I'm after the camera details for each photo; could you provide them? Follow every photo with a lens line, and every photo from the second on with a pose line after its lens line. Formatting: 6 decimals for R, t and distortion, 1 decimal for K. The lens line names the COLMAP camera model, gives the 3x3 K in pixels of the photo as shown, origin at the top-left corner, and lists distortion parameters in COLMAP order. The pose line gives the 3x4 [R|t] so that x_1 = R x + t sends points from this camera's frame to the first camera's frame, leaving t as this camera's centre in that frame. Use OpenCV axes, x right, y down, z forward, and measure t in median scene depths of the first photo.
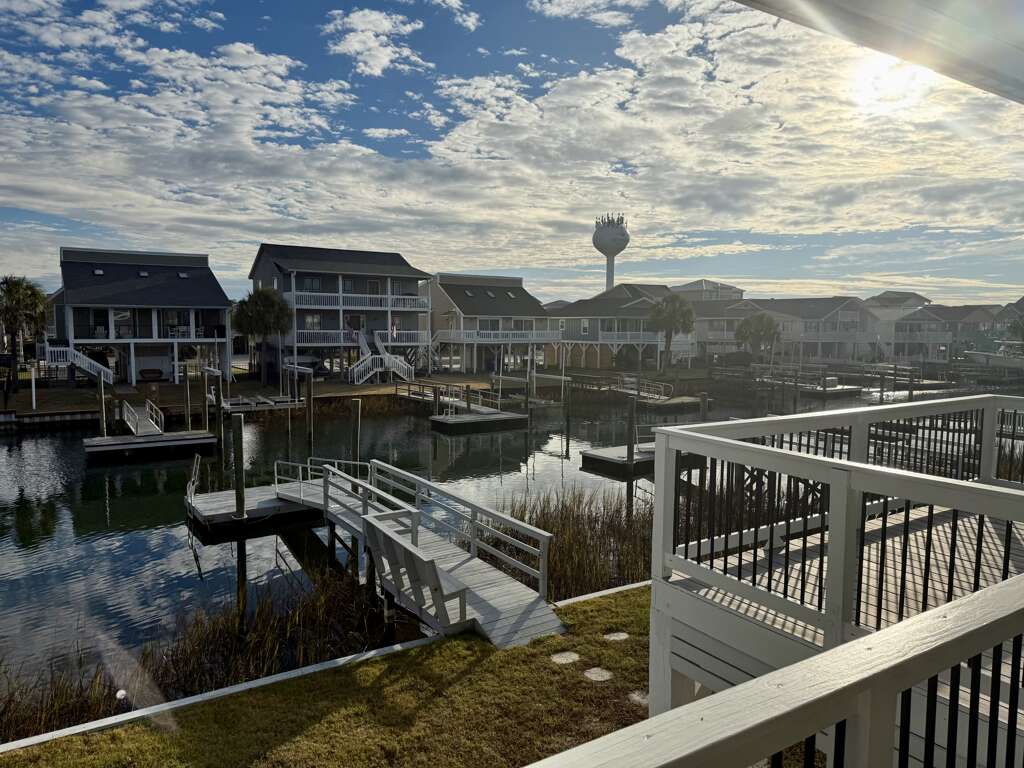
lens RADIAL K [[703.9, 0, 511.8], [0, 703.9, 394.3], [0, 0, 1]] dist [-0.000811, -0.002688]
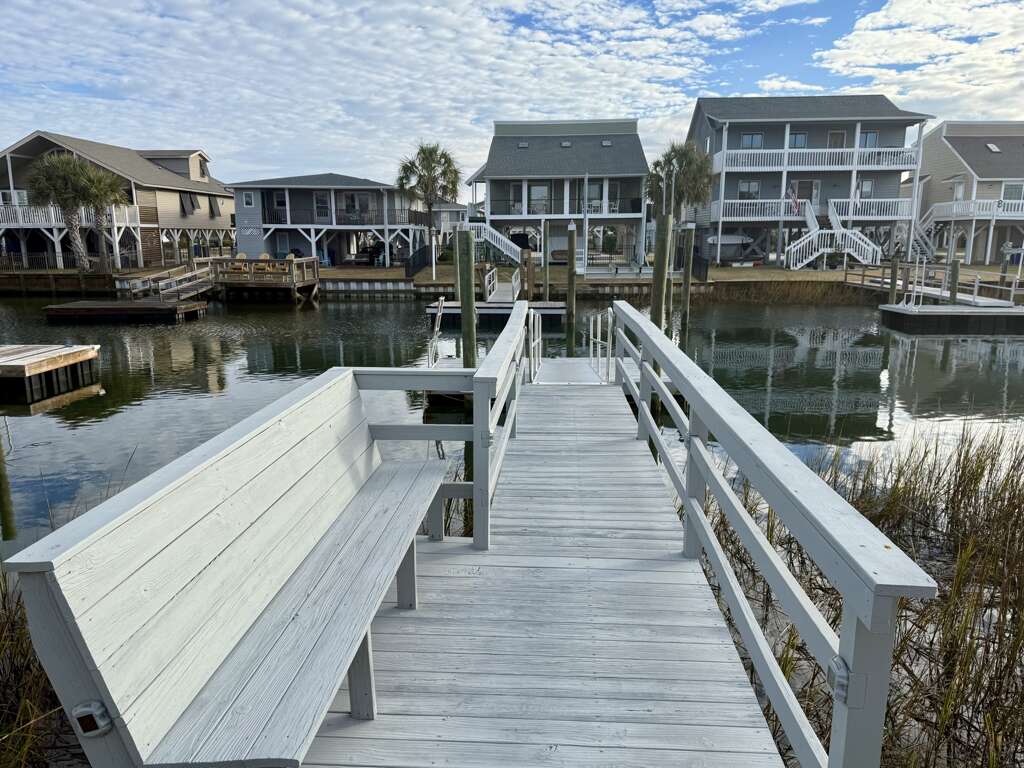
lens RADIAL K [[739.1, 0, 495.8], [0, 739.1, 391.5], [0, 0, 1]] dist [0.004120, -0.024492]
pose [[0.790918, 0.117157, -0.600602, 0.015449], [-0.052239, 0.990845, 0.124487, 0.031628], [0.609688, -0.067085, 0.789798, 0.176487]]
